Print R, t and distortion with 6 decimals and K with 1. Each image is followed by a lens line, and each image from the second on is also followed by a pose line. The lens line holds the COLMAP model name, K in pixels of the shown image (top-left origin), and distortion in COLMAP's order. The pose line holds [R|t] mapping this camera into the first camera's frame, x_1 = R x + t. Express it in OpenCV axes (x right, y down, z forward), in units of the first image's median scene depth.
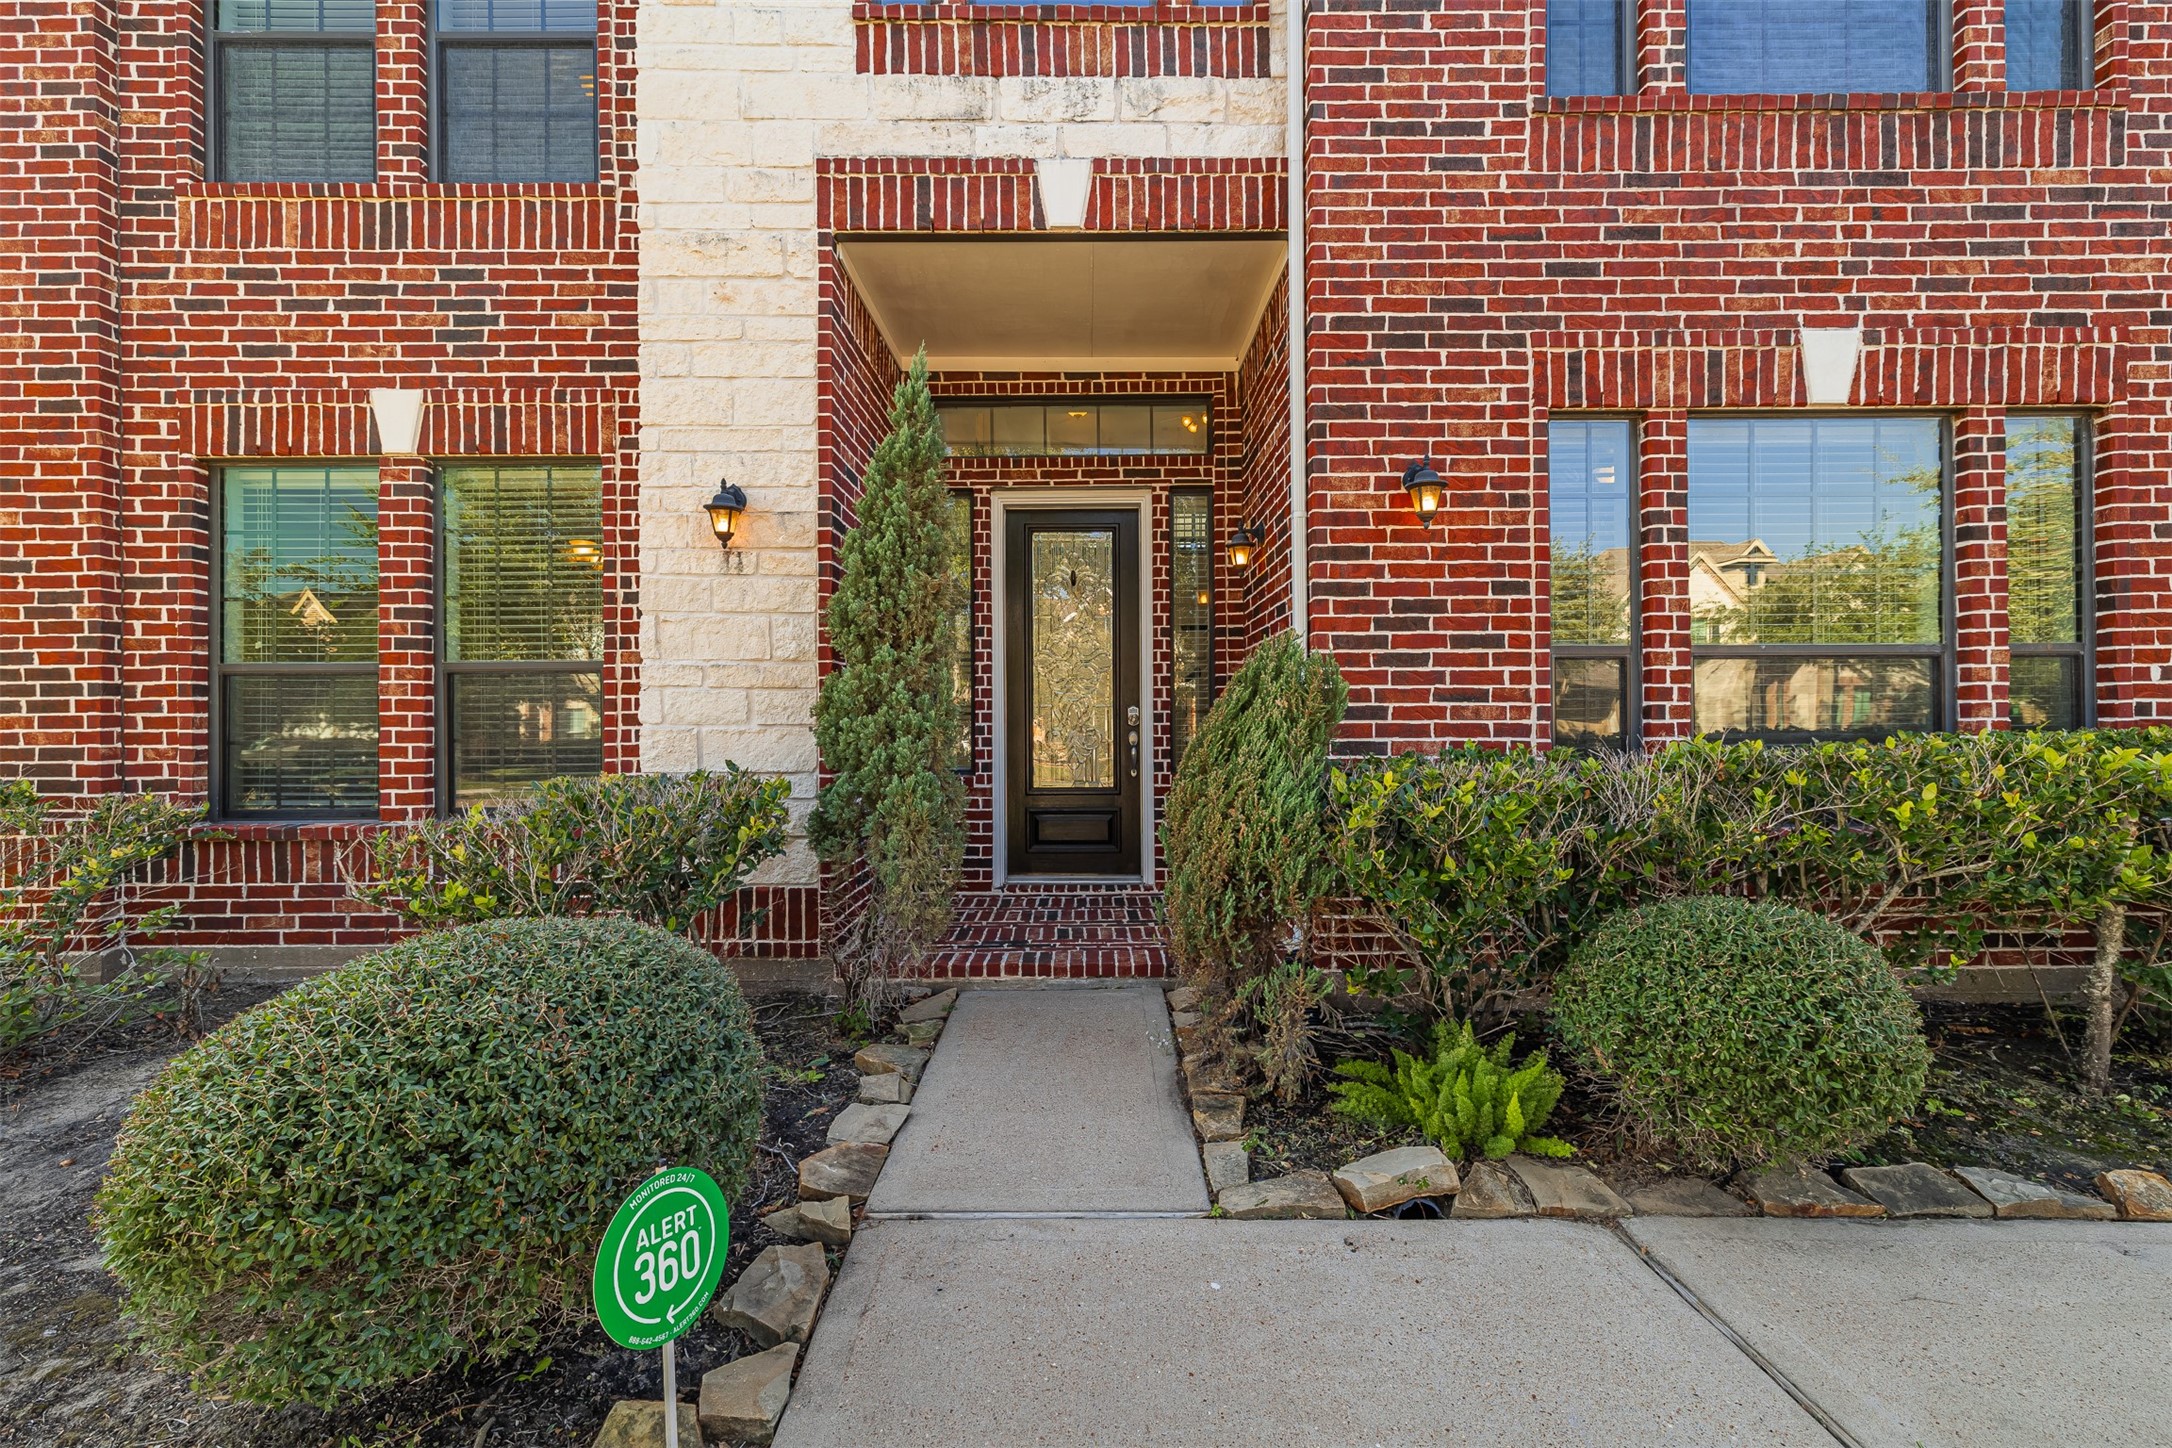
lens RADIAL K [[946.7, 0, 1086.0], [0, 946.7, 724.0], [0, 0, 1]] dist [0.000044, 0.001616]
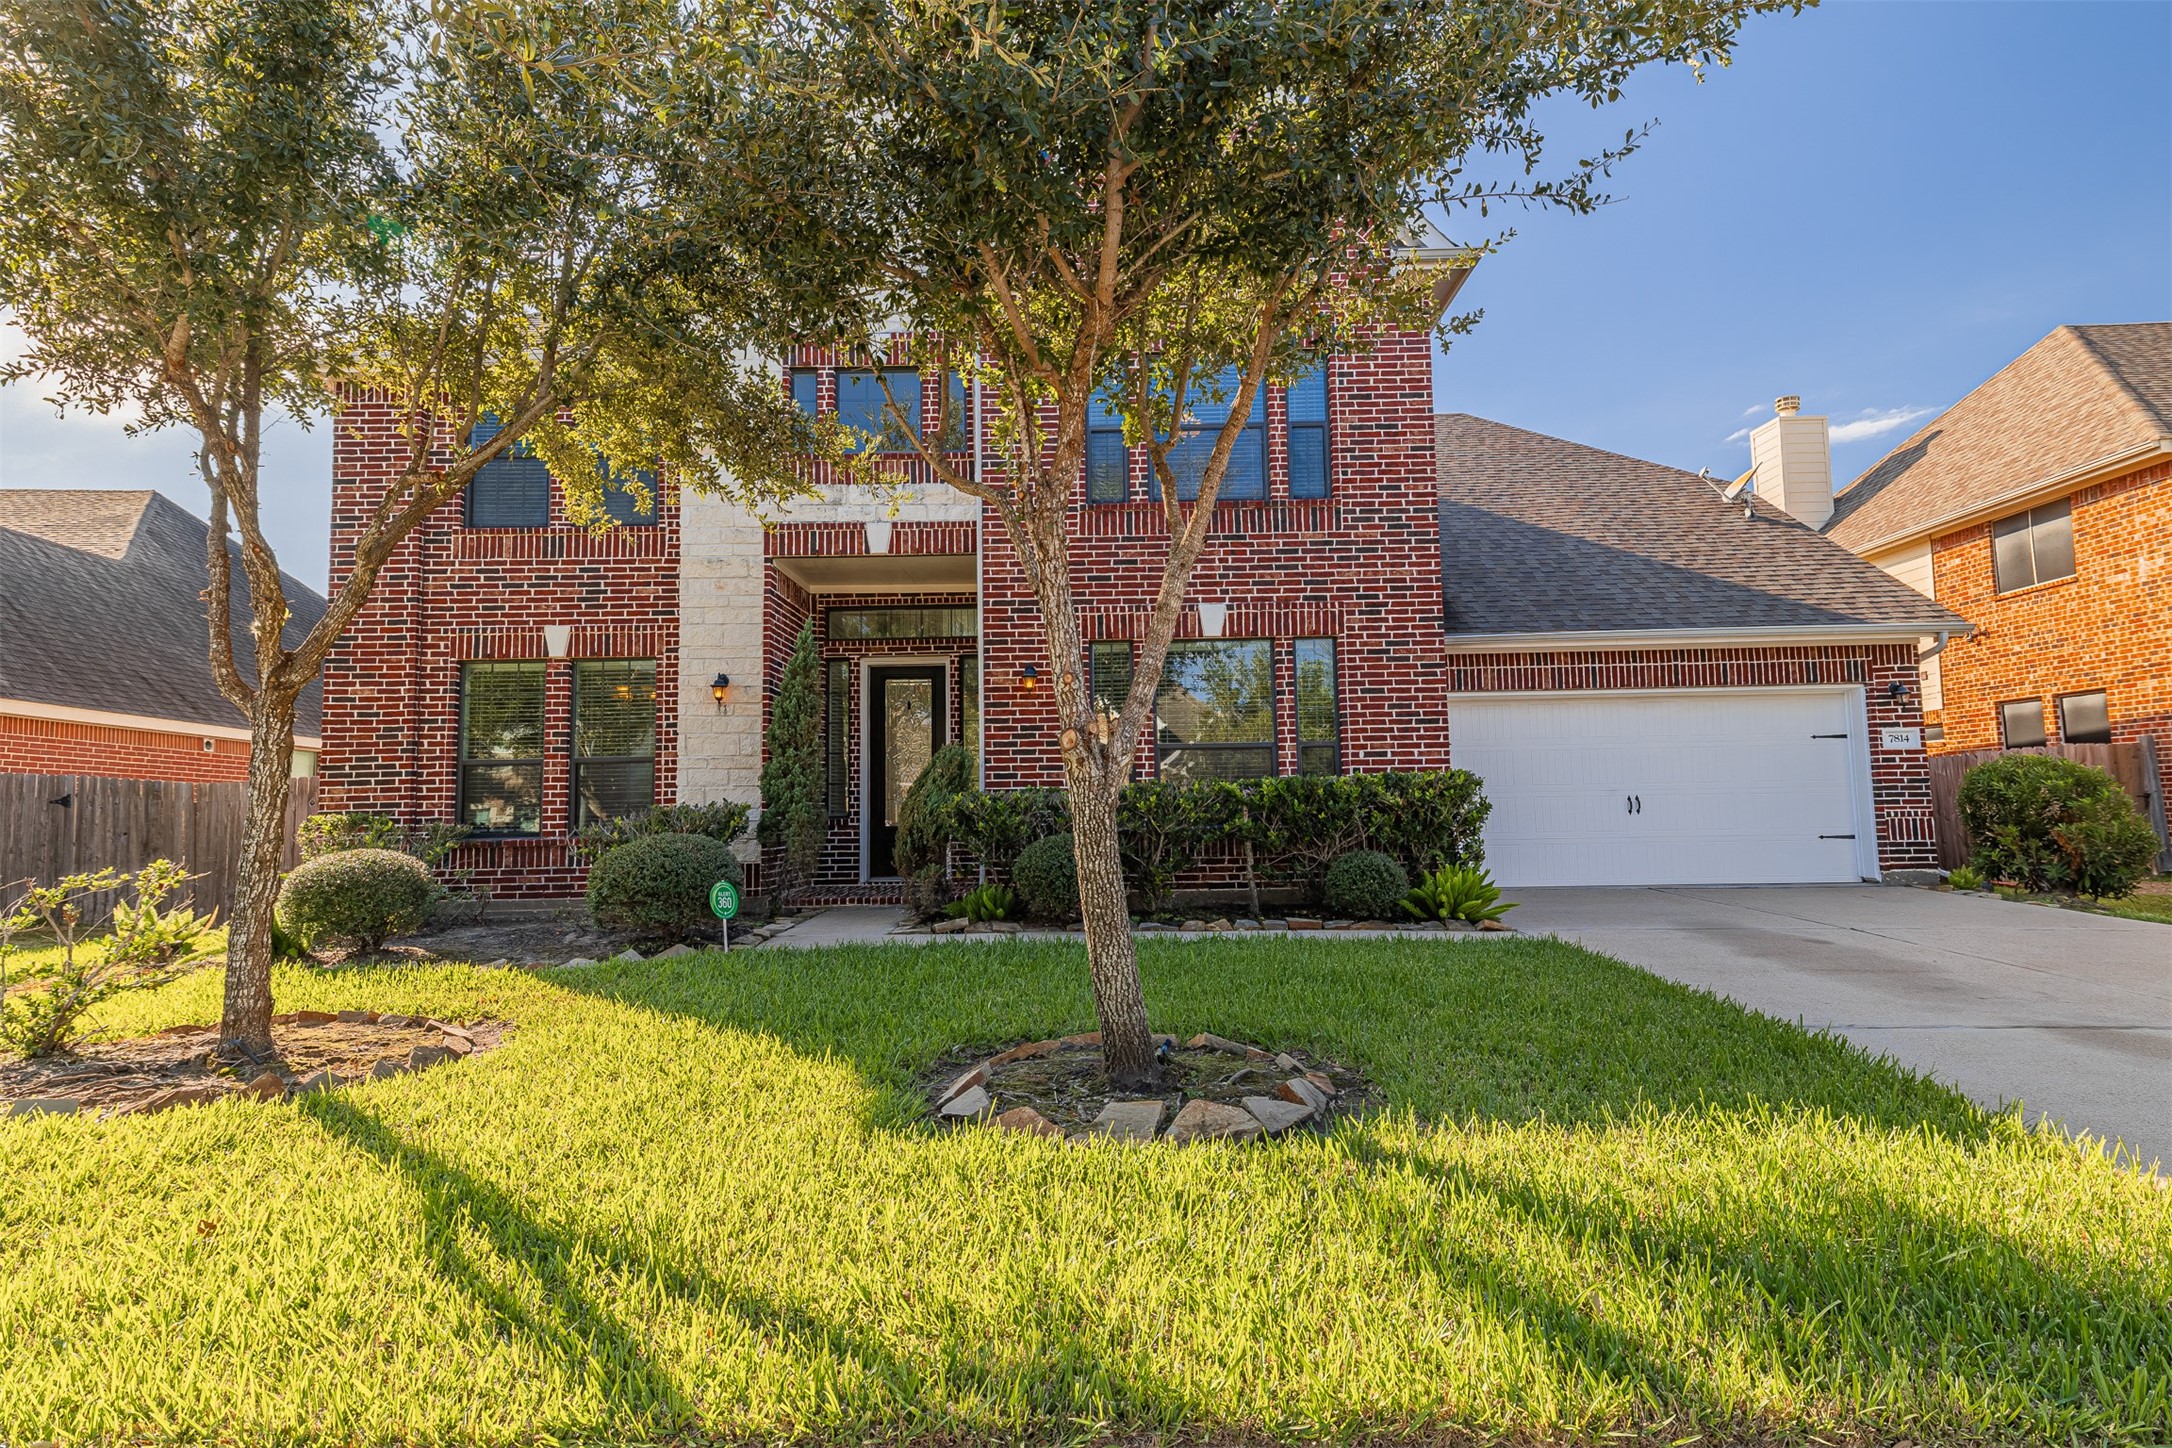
lens RADIAL K [[1225.3, 0, 1103.1], [0, 1225.3, 717.0], [0, 0, 1]] dist [0.029322, -0.001813]
pose [[0.999929, -0.011725, -0.002259, 0.470382], [0.011480, 0.996015, -0.088444, 0.095576], [0.003287, 0.088412, 0.996079, -1.678761]]
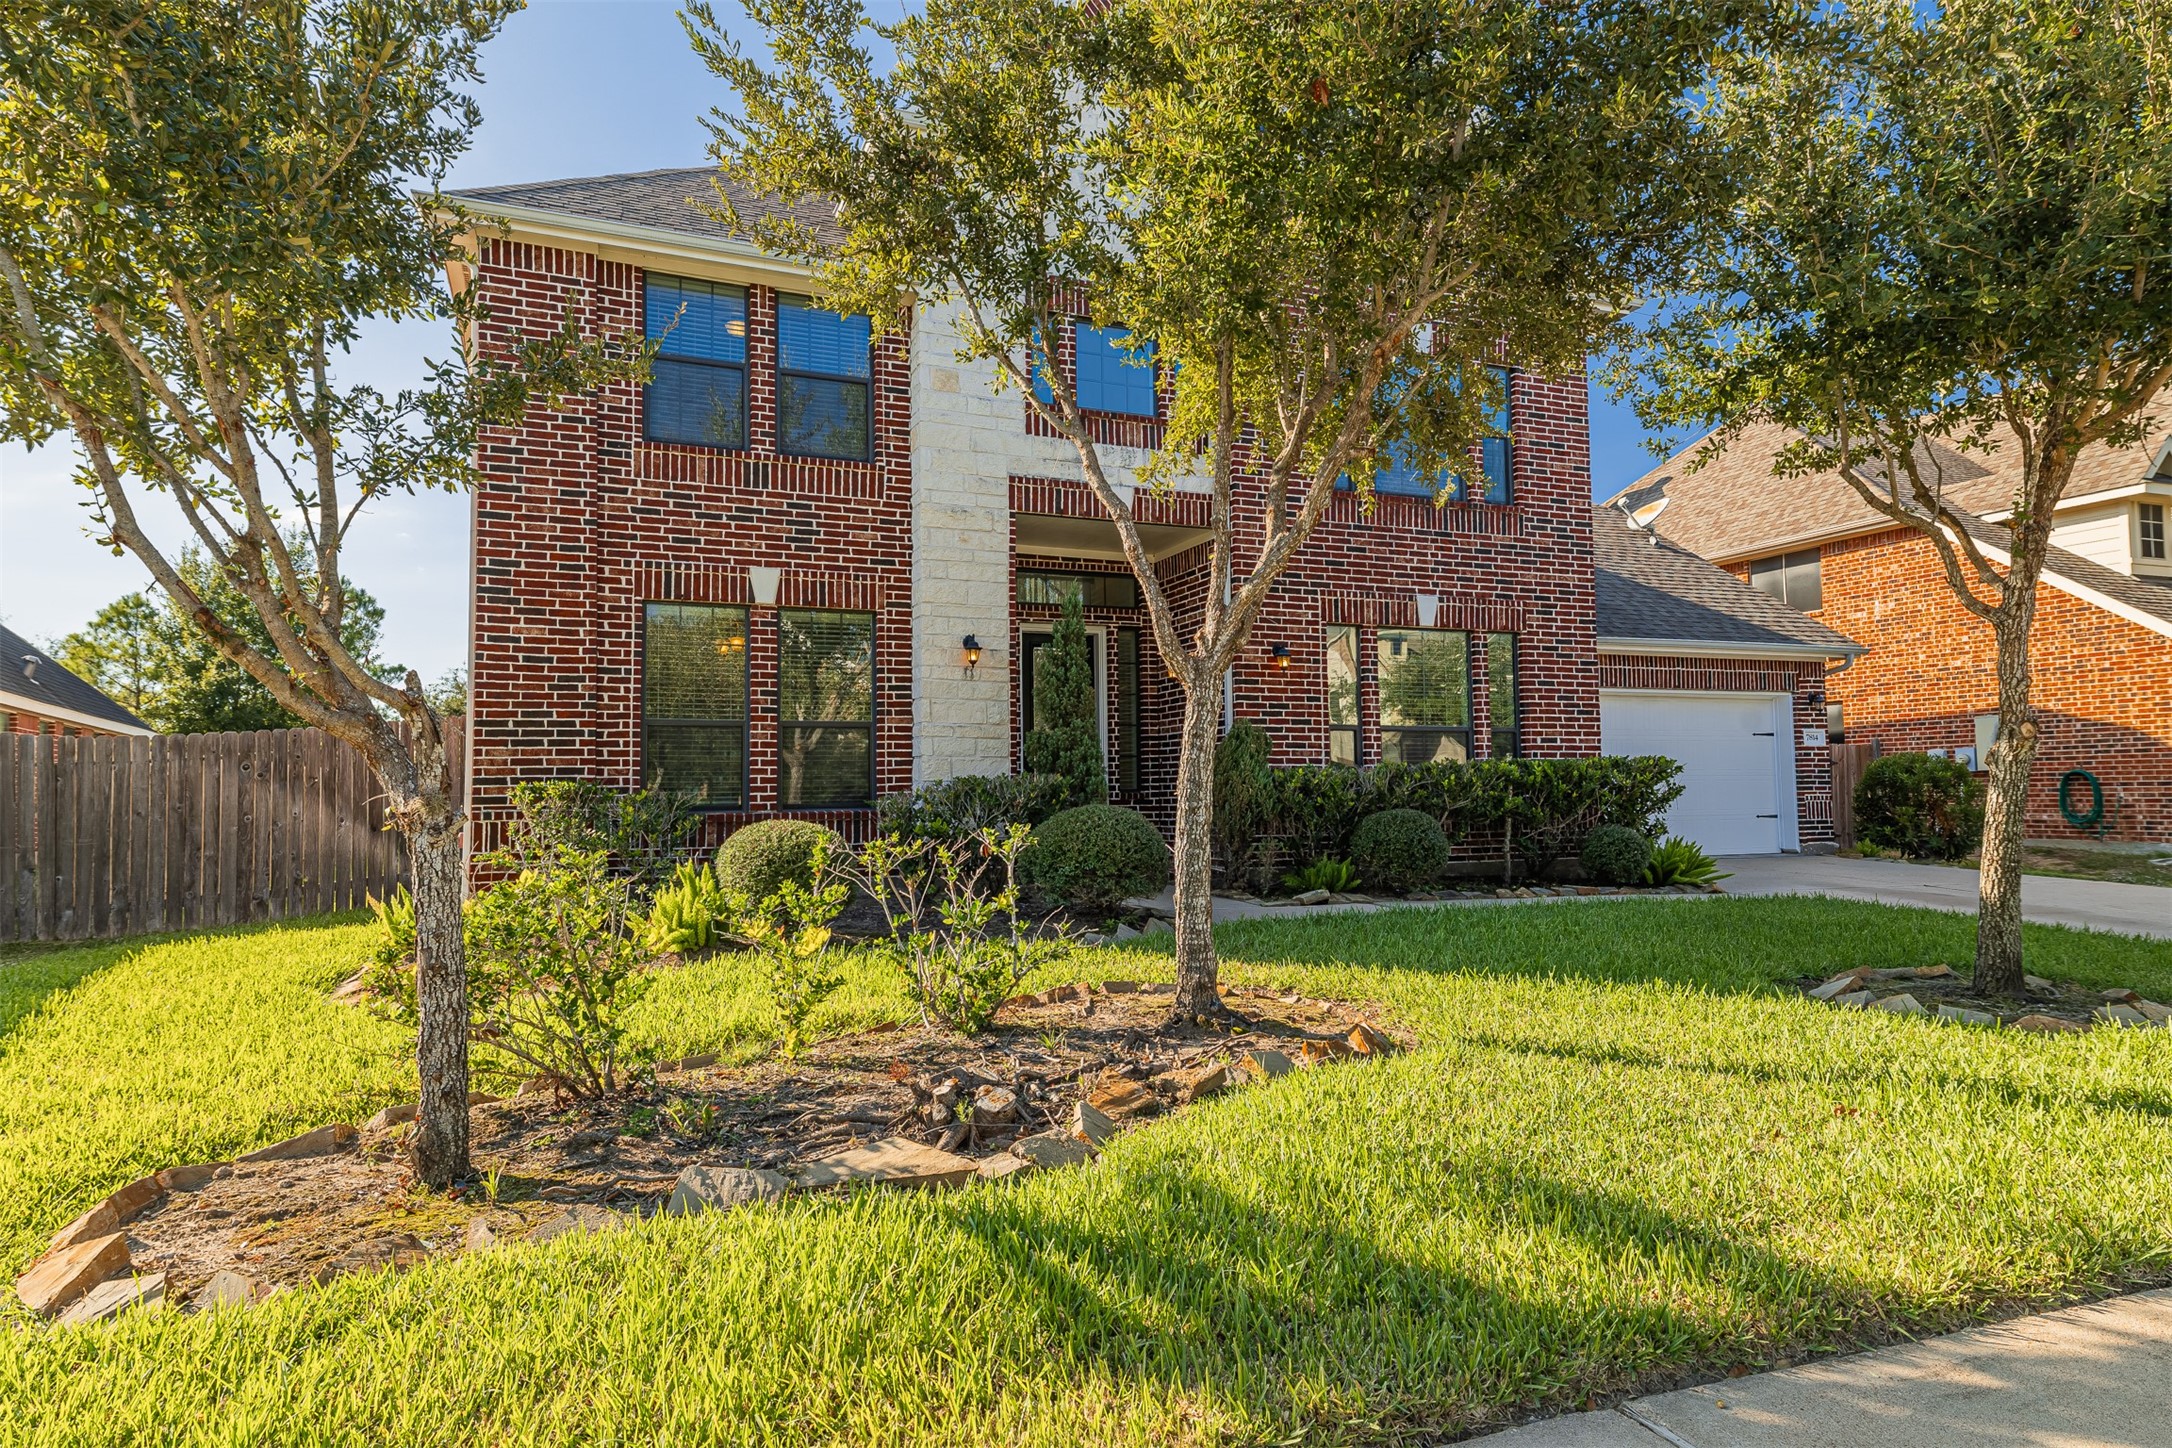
lens RADIAL K [[1314.8, 0, 1114.8], [0, 1314.8, 732.3], [0, 0, 1]] dist [0.053814, 0.000252]
pose [[0.920419, 0.016241, 0.390596, -1.111266], [0.005344, 0.998521, -0.054112, 0.095837], [-0.390897, 0.051893, 0.918970, -1.559668]]
